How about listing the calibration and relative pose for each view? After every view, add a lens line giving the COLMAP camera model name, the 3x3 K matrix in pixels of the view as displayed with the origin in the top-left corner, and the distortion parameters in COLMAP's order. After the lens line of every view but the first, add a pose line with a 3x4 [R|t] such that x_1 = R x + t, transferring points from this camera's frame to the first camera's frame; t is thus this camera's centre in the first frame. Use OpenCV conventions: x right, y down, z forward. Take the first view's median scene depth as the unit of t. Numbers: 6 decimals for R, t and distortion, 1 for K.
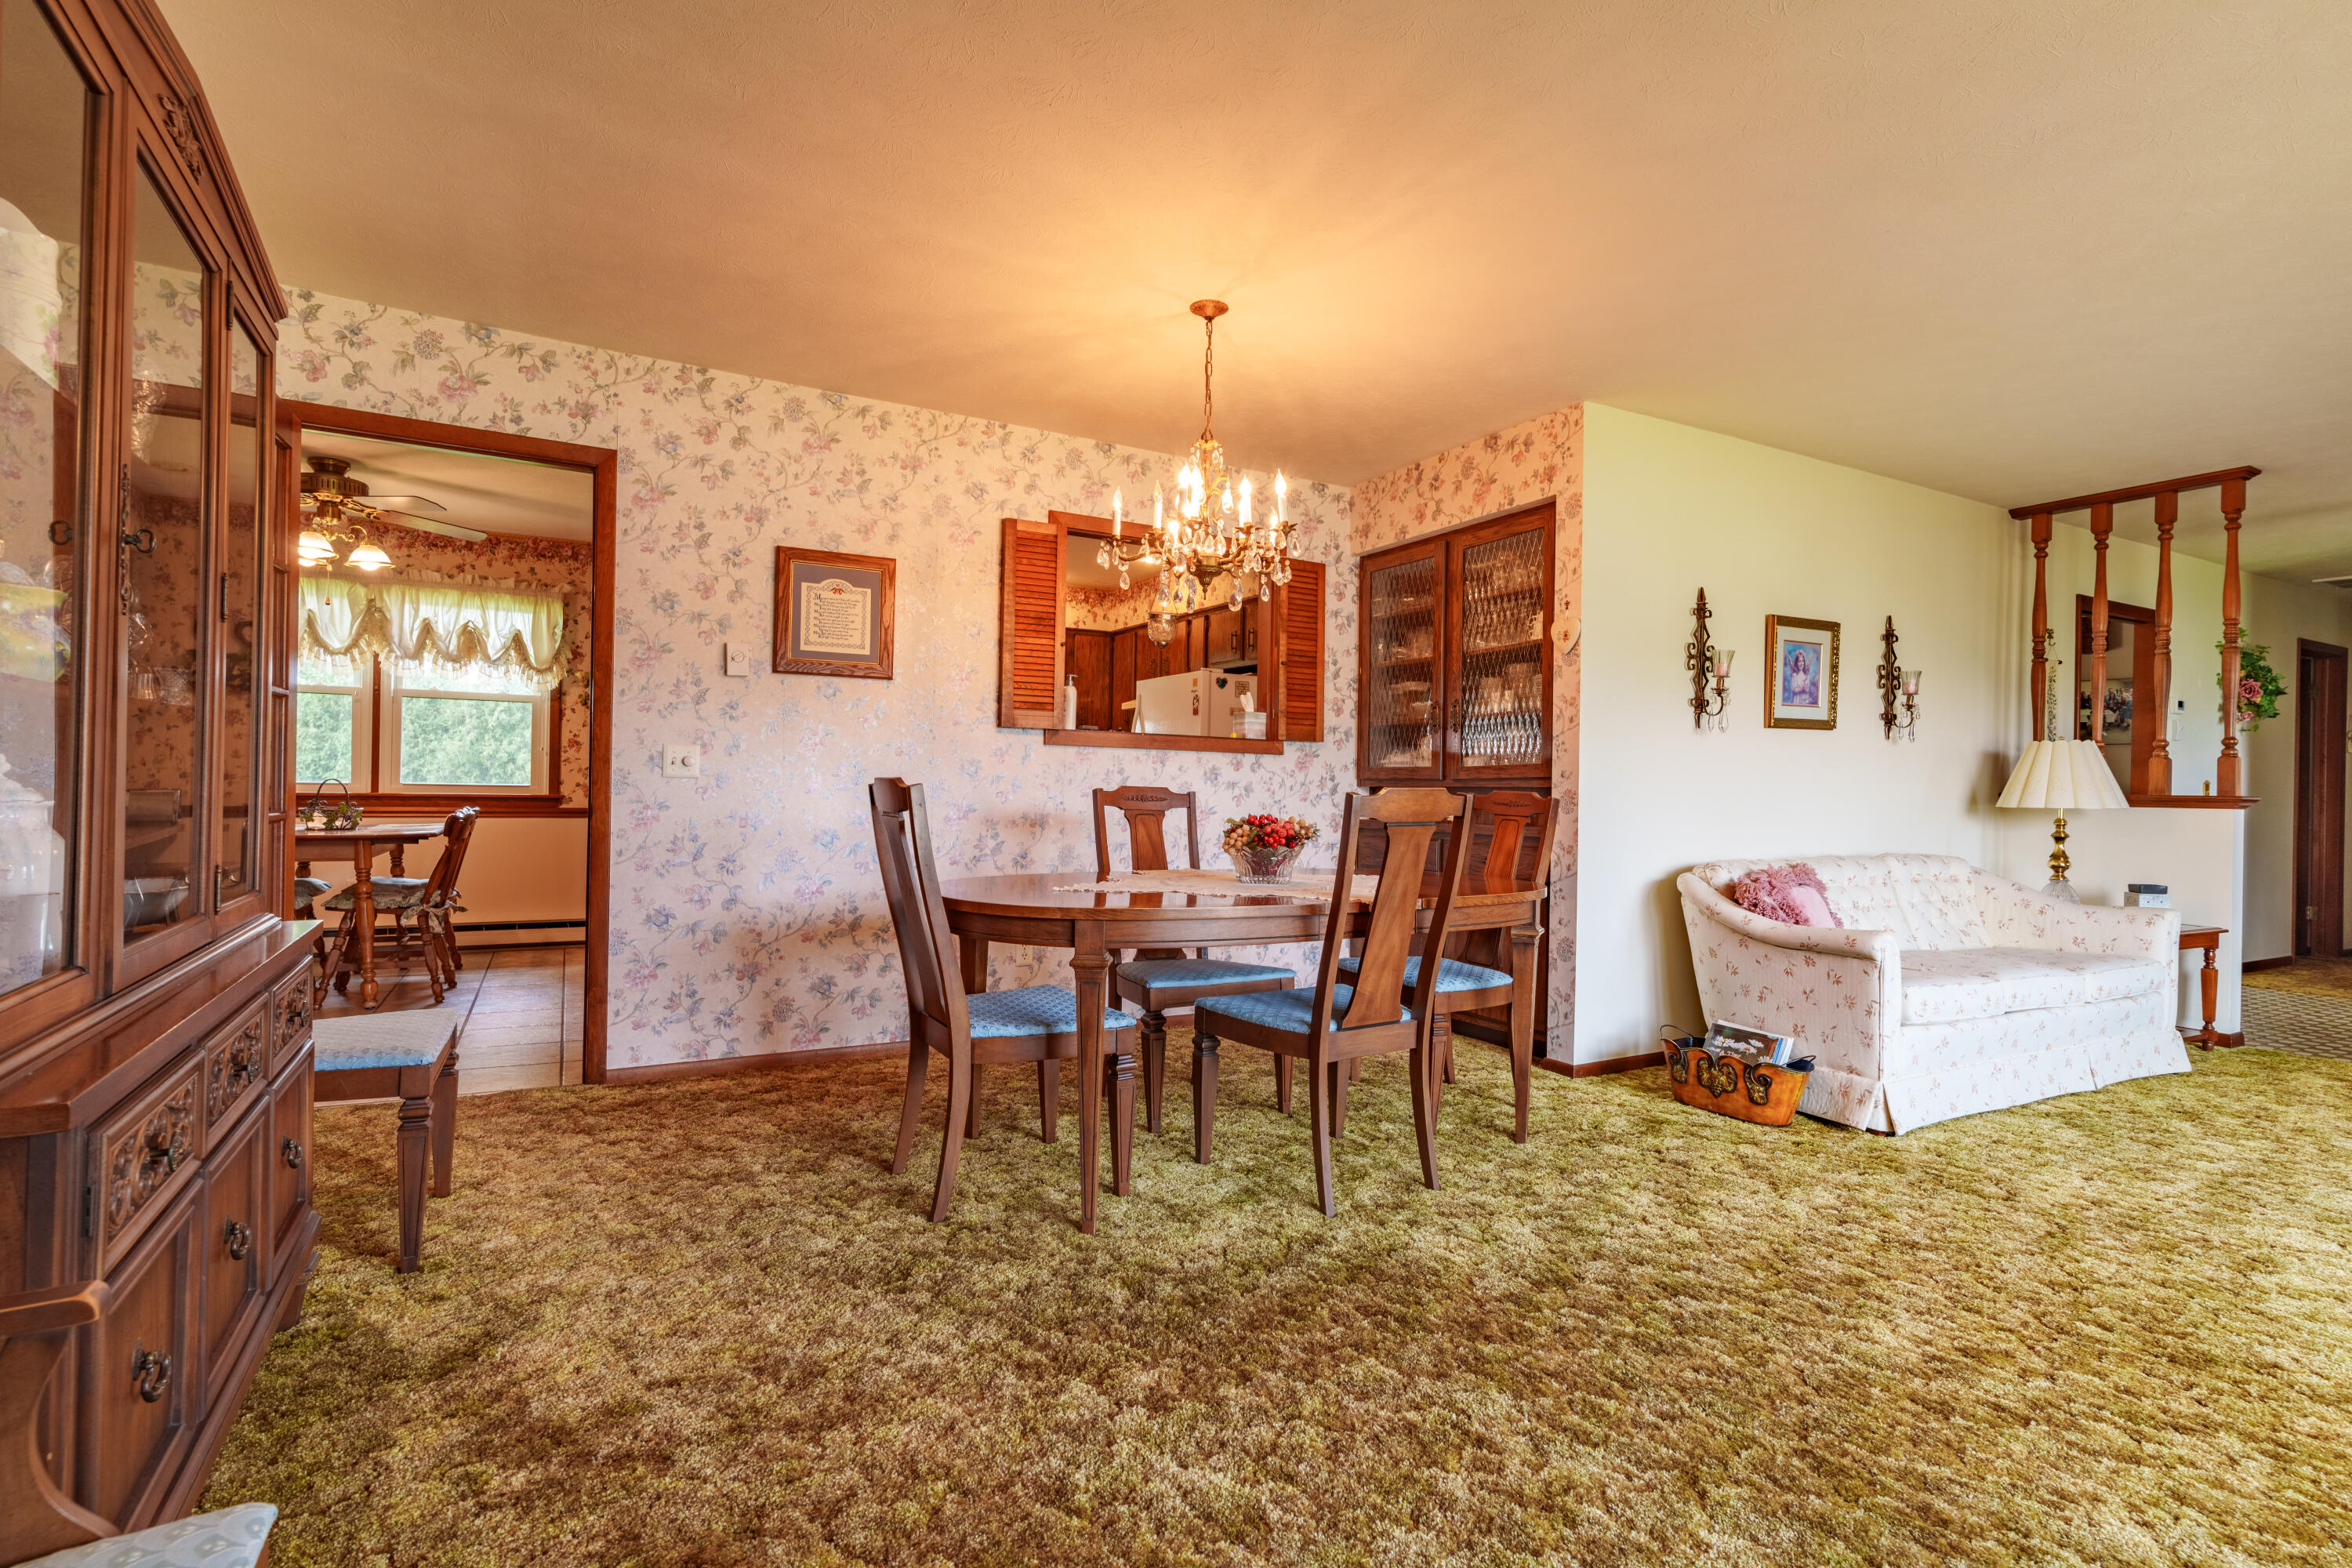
lens RADIAL K [[1113.9, 0, 1176.8], [0, 1113.9, 781.5], [0, 0, 1]] dist [0.004244, 0.000171]
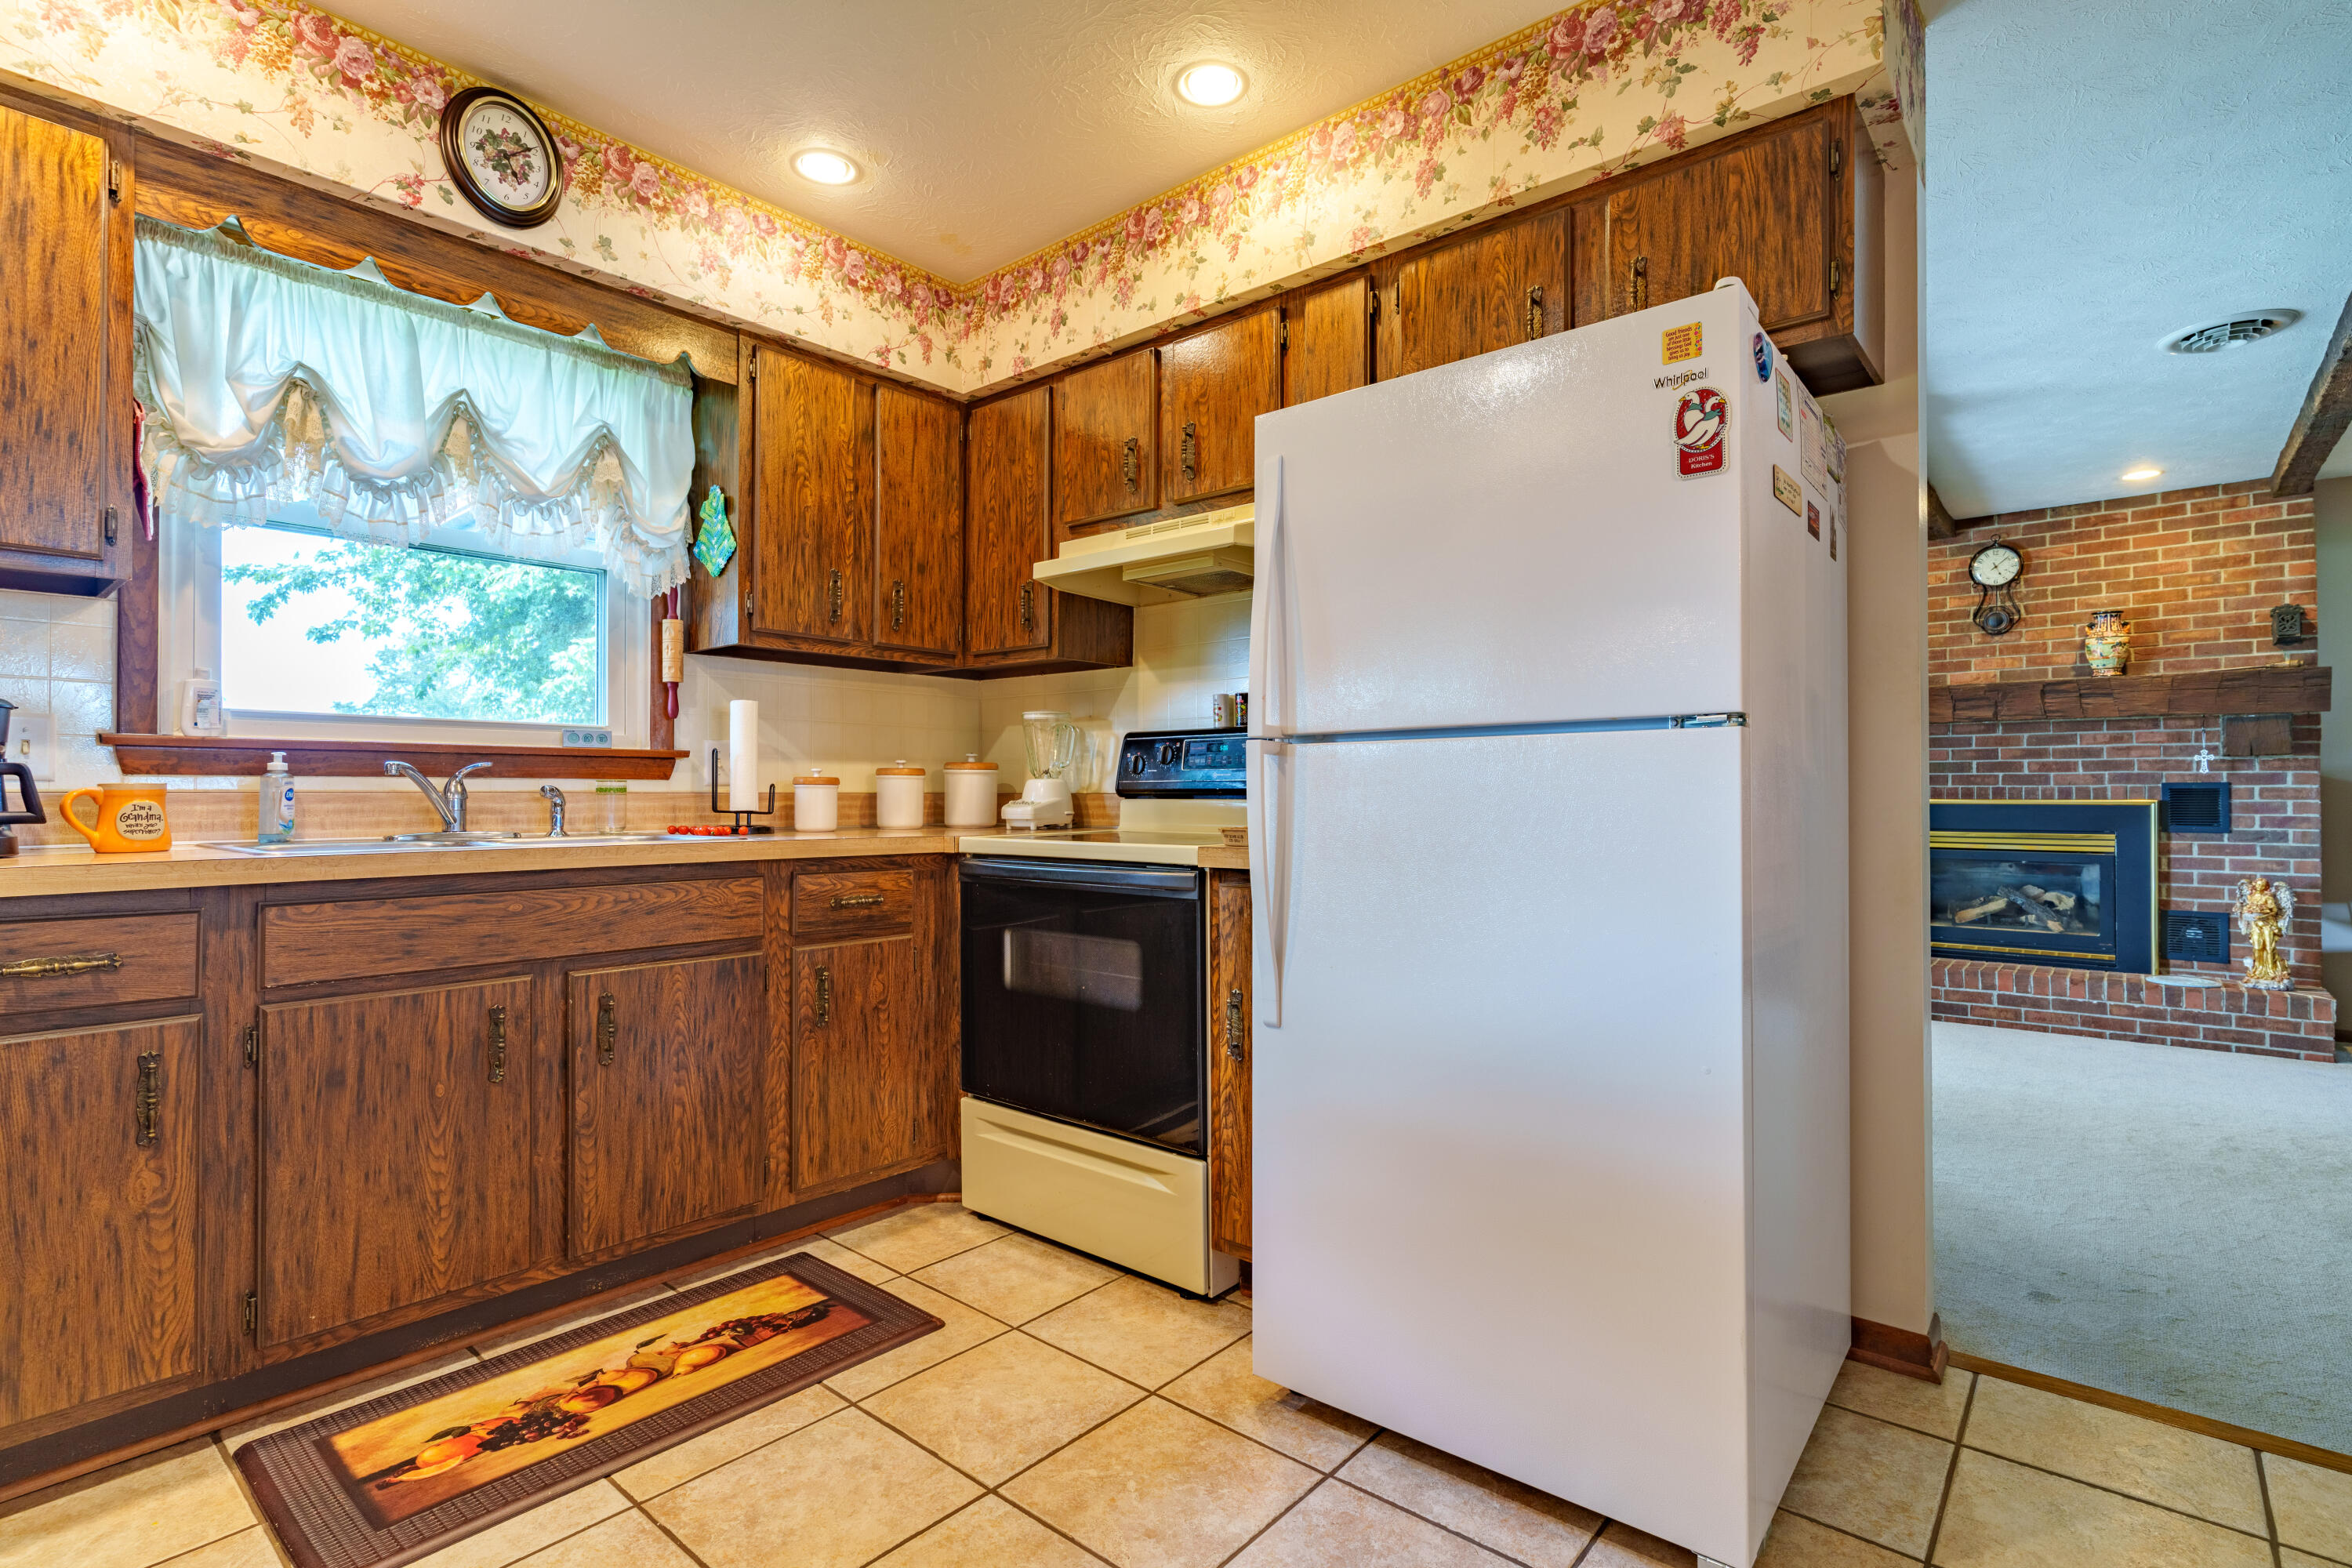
lens RADIAL K [[1113.9, 0, 1179.6], [0, 1113.9, 782.9], [0, 0, 1]] dist [0.004244, 0.000171]
pose [[0.933665, -0.015553, 0.357809, -0.161937], [0.017670, 0.999840, -0.002648, 0.005504], [-0.357710, 0.008794, 0.933791, 0.751119]]
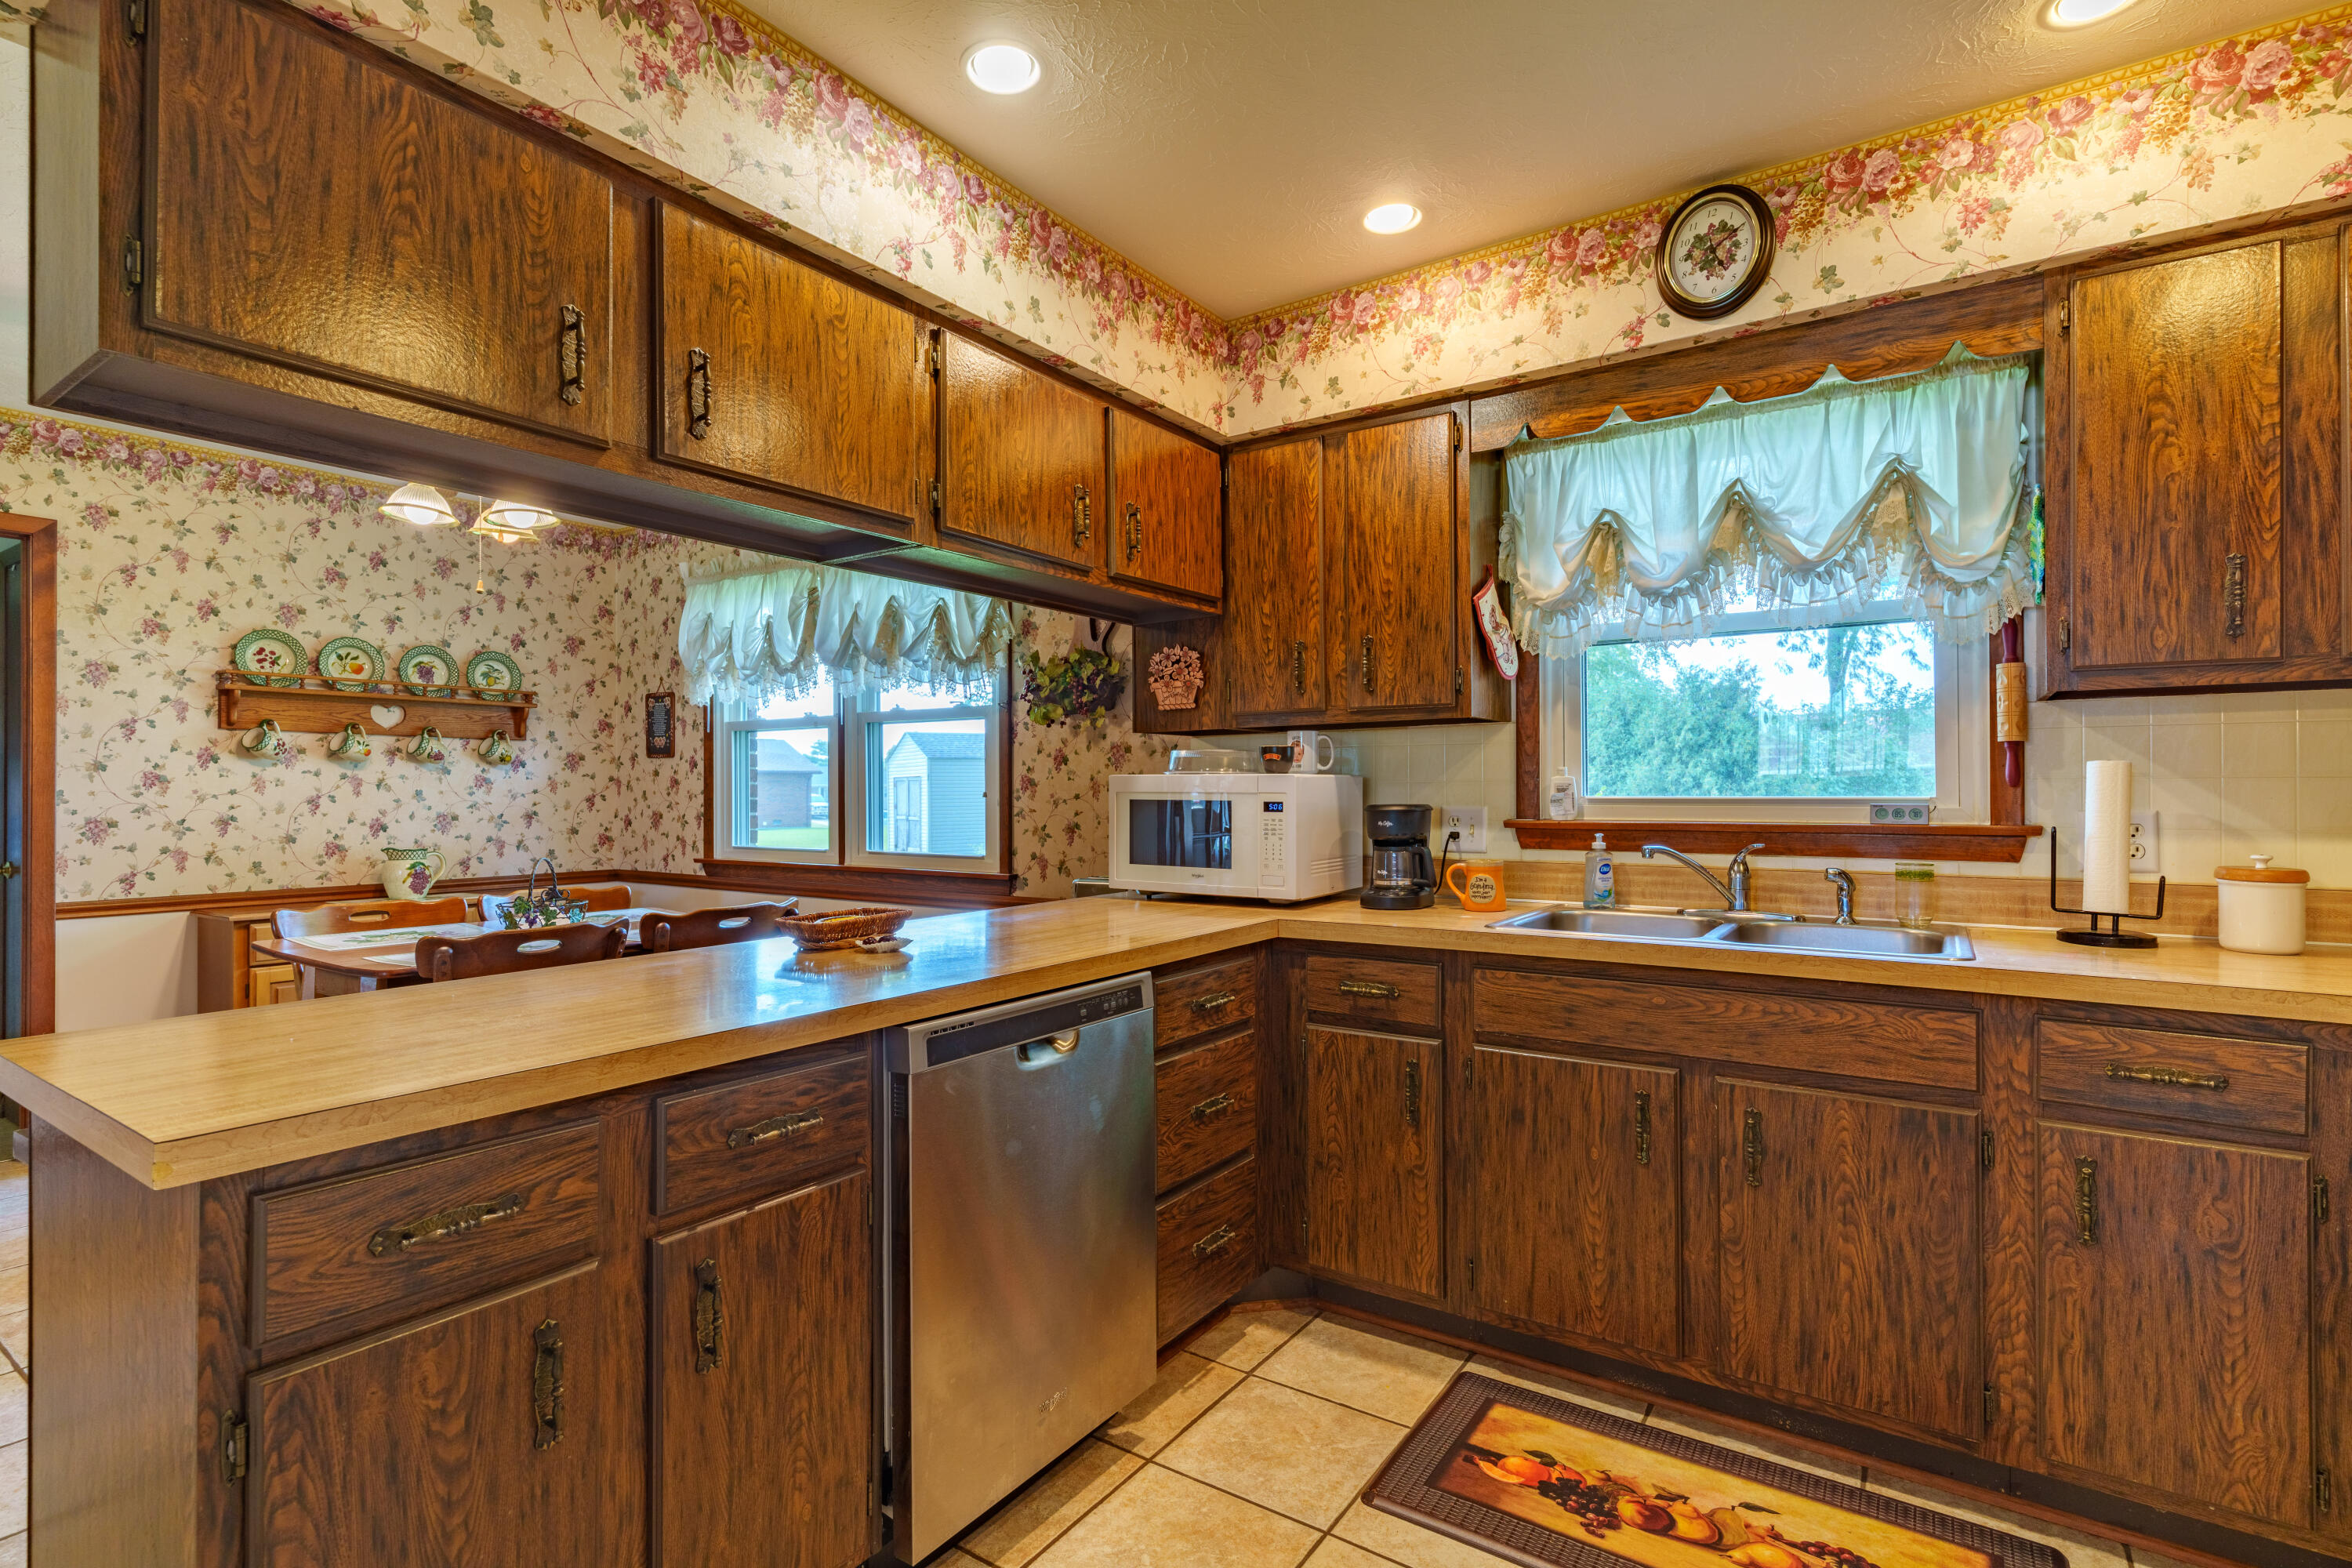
lens RADIAL K [[1113.9, 0, 1182.8], [0, 1113.9, 784.6], [0, 0, 1]] dist [0.004244, 0.000171]
pose [[0.458482, -0.025513, -0.888337, 0.000817], [0.014117, 0.999671, -0.021424, -0.021219], [0.888591, -0.002718, 0.458692, 0.840077]]
